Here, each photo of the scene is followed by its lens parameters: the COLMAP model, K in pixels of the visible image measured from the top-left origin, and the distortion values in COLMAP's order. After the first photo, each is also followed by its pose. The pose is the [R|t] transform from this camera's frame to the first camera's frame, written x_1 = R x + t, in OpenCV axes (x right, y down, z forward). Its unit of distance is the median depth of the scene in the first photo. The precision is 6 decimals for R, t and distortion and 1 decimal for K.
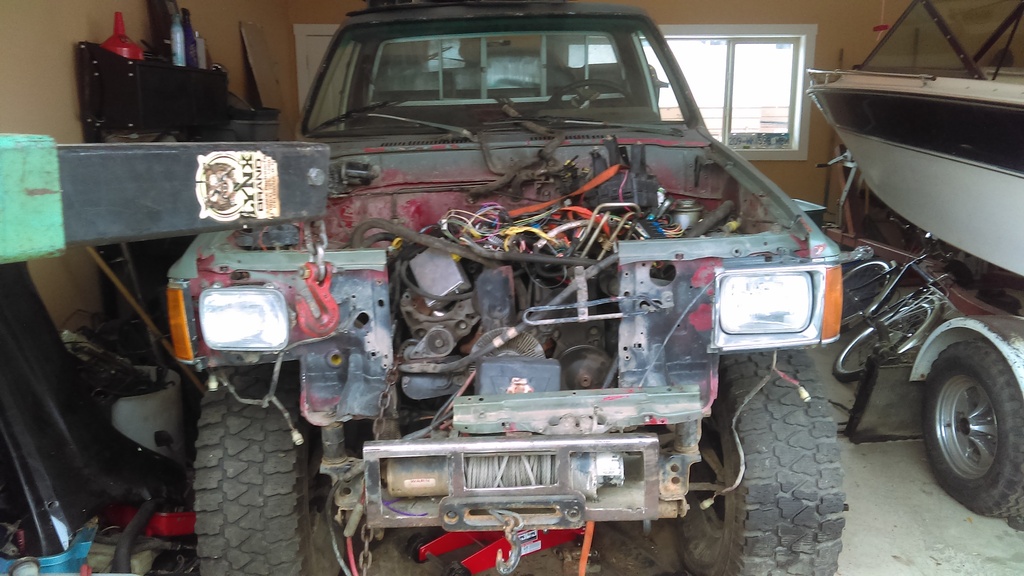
lens RADIAL K [[863.6, 0, 512.0], [0, 863.6, 288.0], [0, 0, 1]] dist [0.098585, -0.188590]
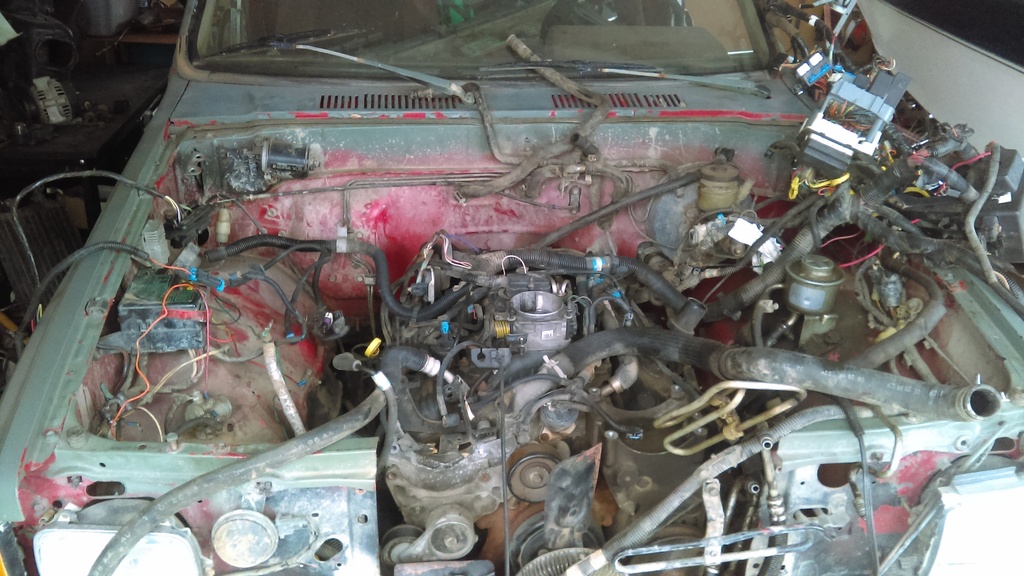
lens RADIAL K [[893.1, 0, 512.0], [0, 893.1, 288.0], [0, 0, 1]] dist [0.072274, -0.123893]
pose [[0.993053, 0.008696, 0.117345, -0.110216], [-0.036955, 0.969855, 0.240863, -0.248012], [-0.111714, -0.243526, 0.963439, 0.398607]]
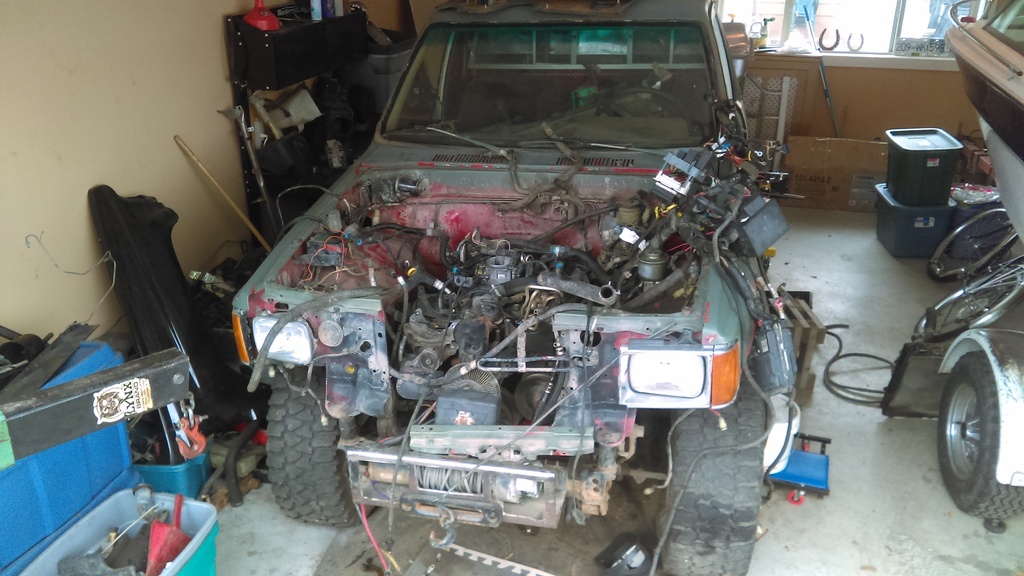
lens RADIAL K [[863.6, 0, 512.0], [0, 863.6, 288.0], [0, 0, 1]] dist [0.098585, -0.188590]
pose [[0.972067, 0.096922, -0.213756, 0.284573], [-0.055297, 0.979689, 0.192745, -0.283381], [0.228096, -0.175541, 0.957683, -0.185898]]
